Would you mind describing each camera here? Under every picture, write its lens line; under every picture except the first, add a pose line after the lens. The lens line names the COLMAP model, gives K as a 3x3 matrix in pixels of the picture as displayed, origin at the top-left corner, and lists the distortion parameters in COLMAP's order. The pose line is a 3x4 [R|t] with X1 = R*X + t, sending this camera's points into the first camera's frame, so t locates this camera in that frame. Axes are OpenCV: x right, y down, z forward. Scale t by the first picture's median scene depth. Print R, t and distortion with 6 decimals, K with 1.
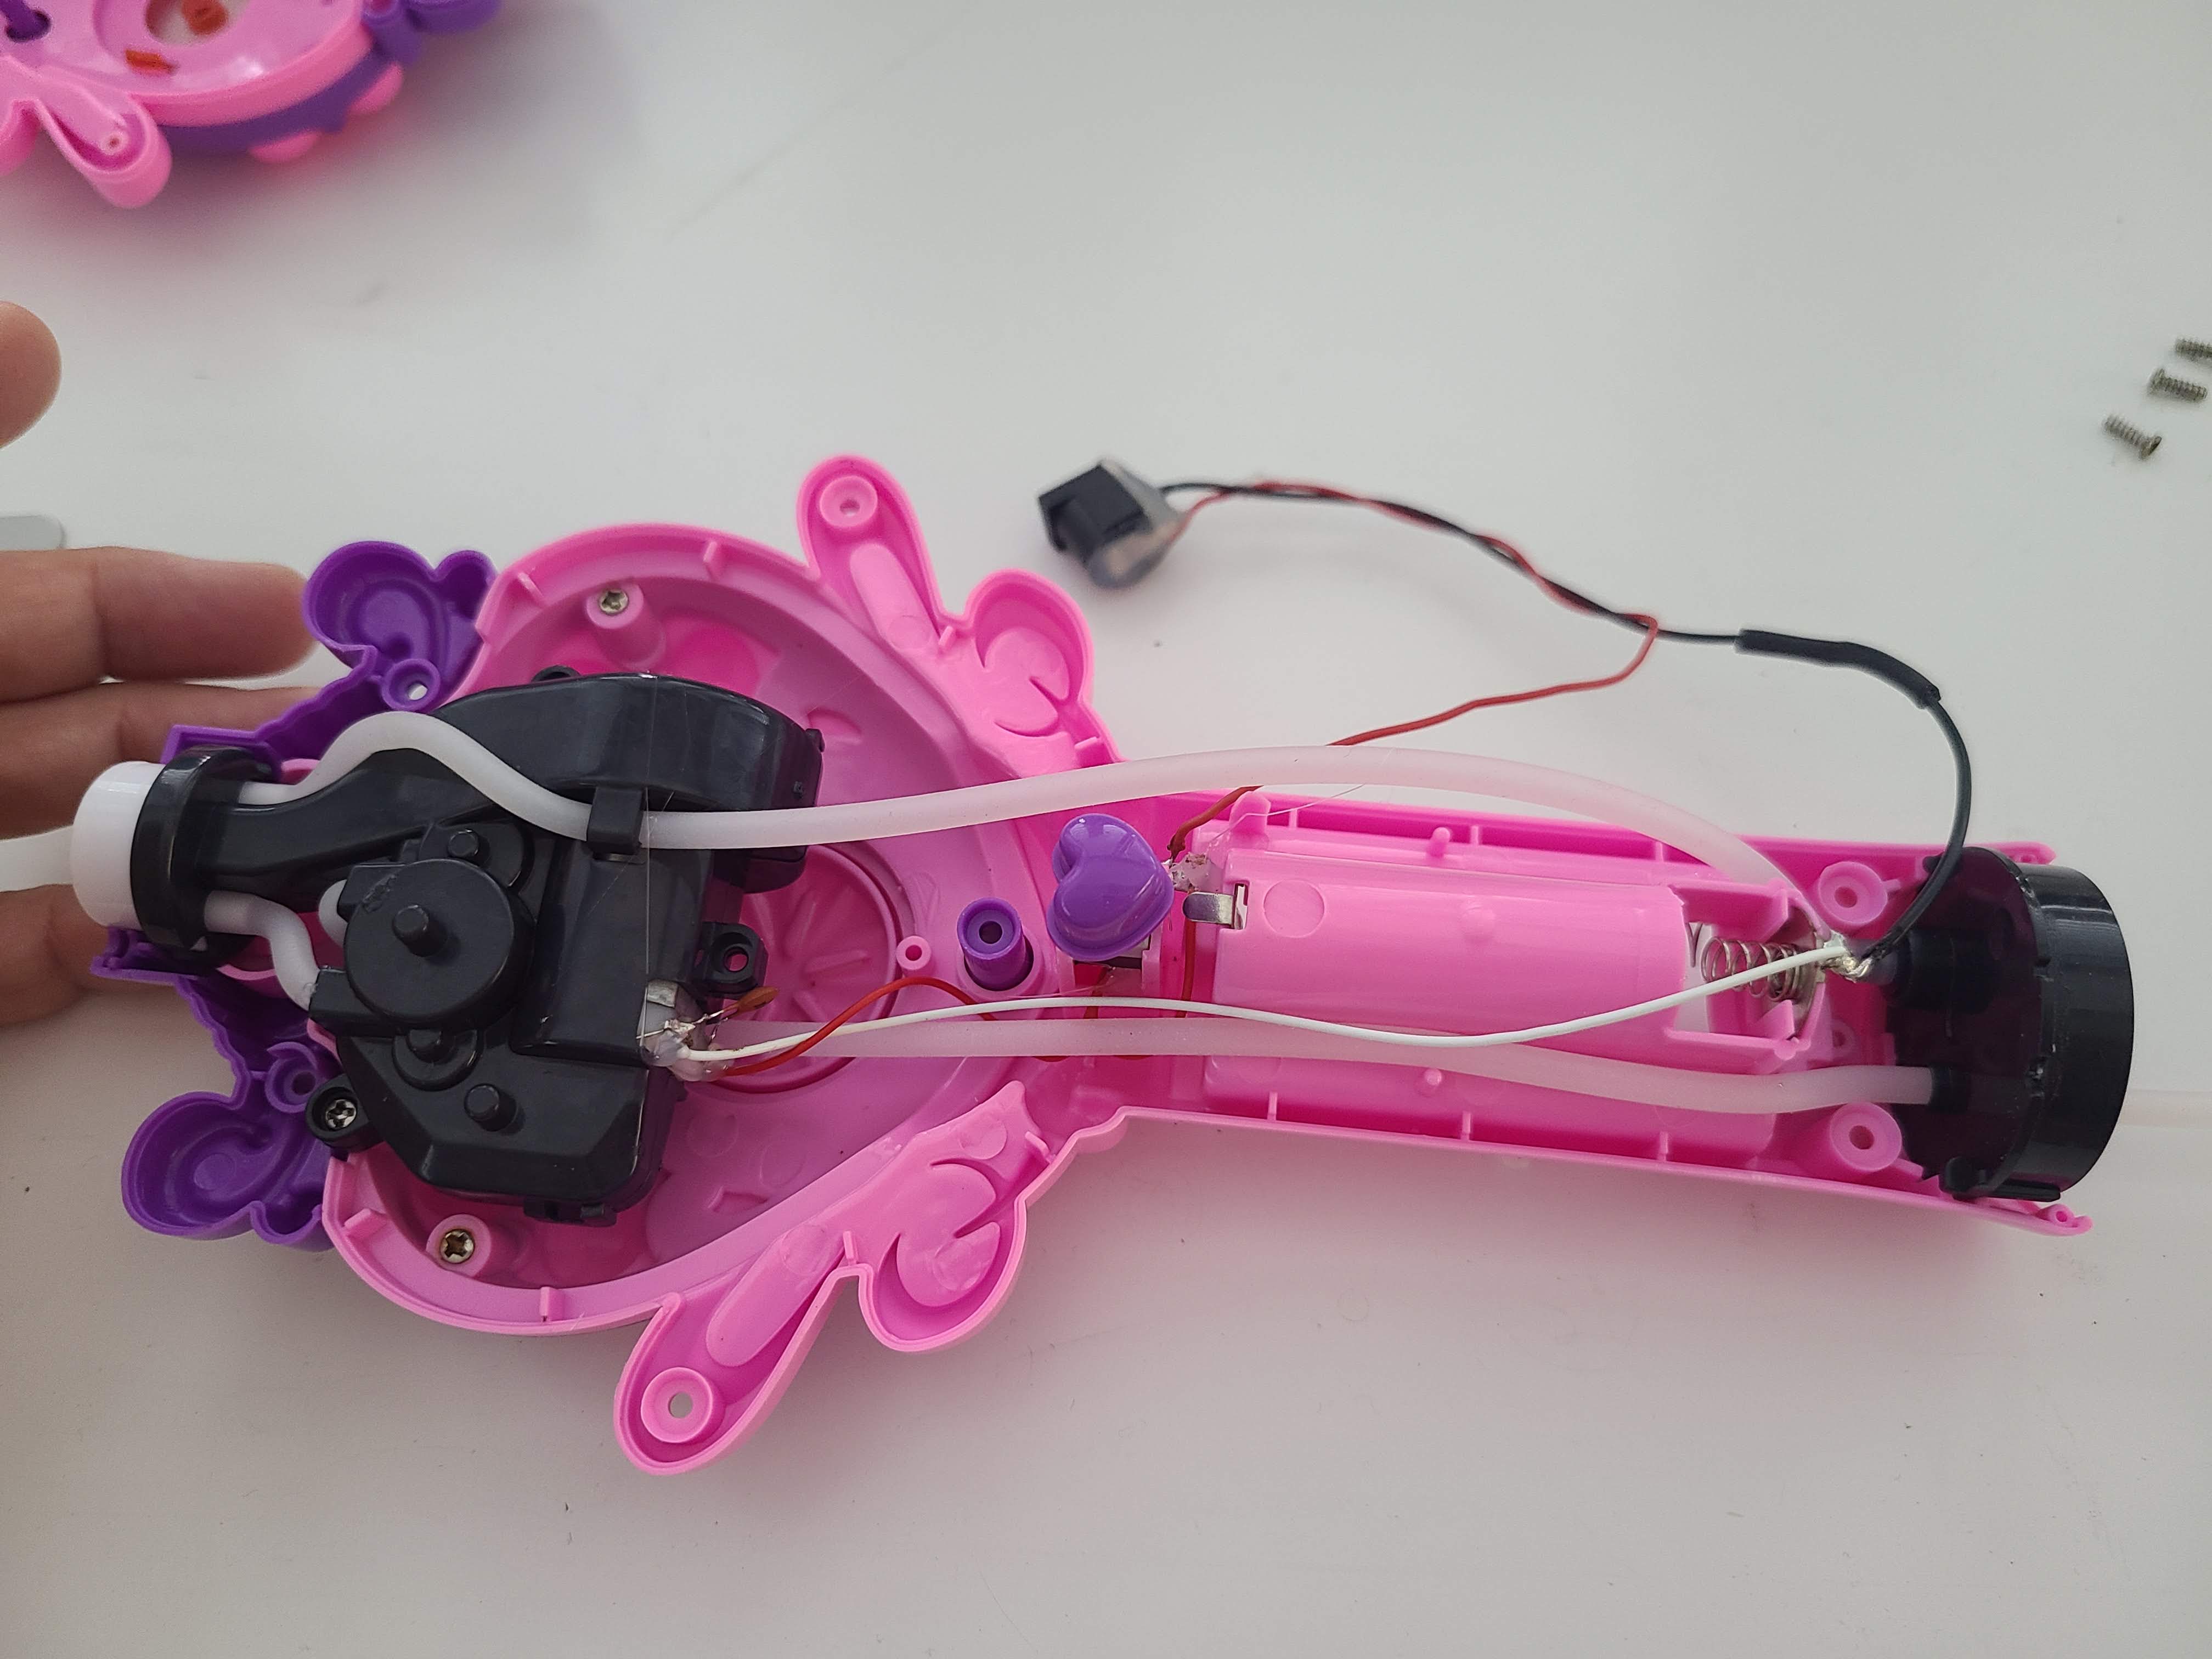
lens RADIAL K [[1702.2, 0, 1090.3], [0, 1702.2, 821.9], [0, 0, 1]] dist [0.006536, -0.022511]
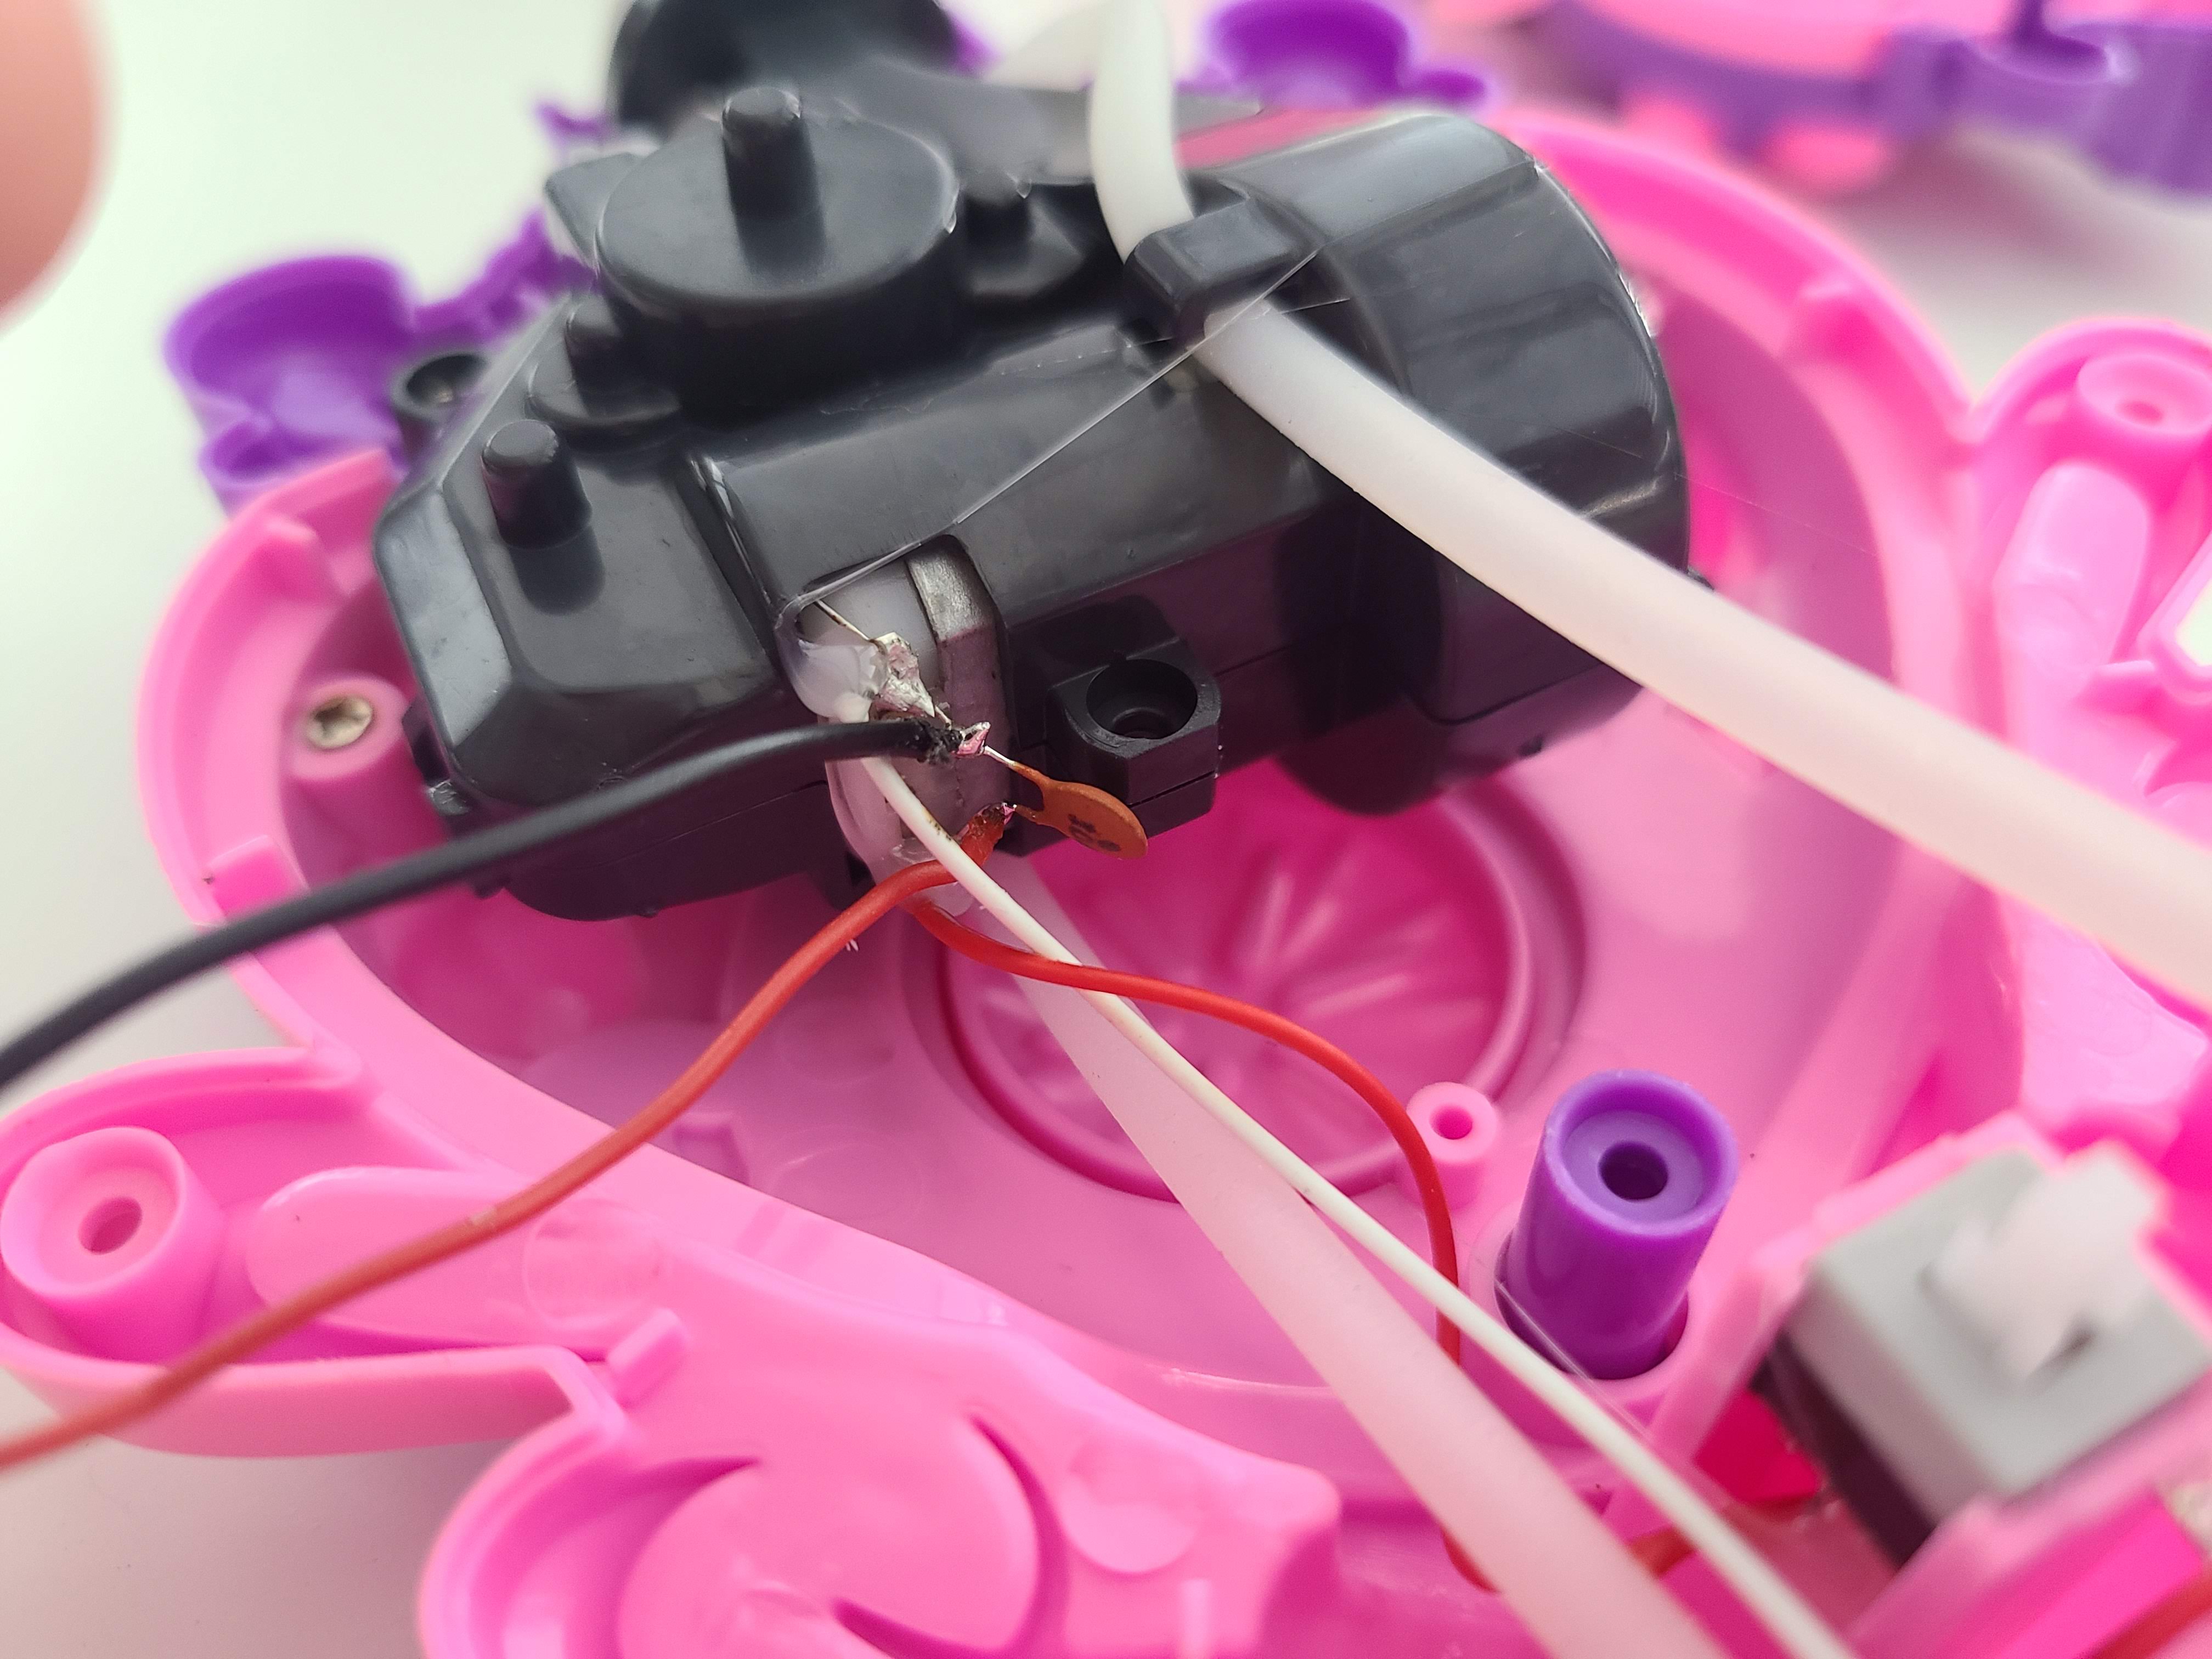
lens RADIAL K [[1867.8, 0, 1067.6], [0, 1867.8, 825.6], [0, 0, 1]] dist [-0.043732, 0.000598]
pose [[0.541053, 0.631407, -0.555506, 0.043002], [-0.767669, 0.640546, -0.019629, 0.117276], [0.343433, 0.437065, 0.831281, 0.635009]]
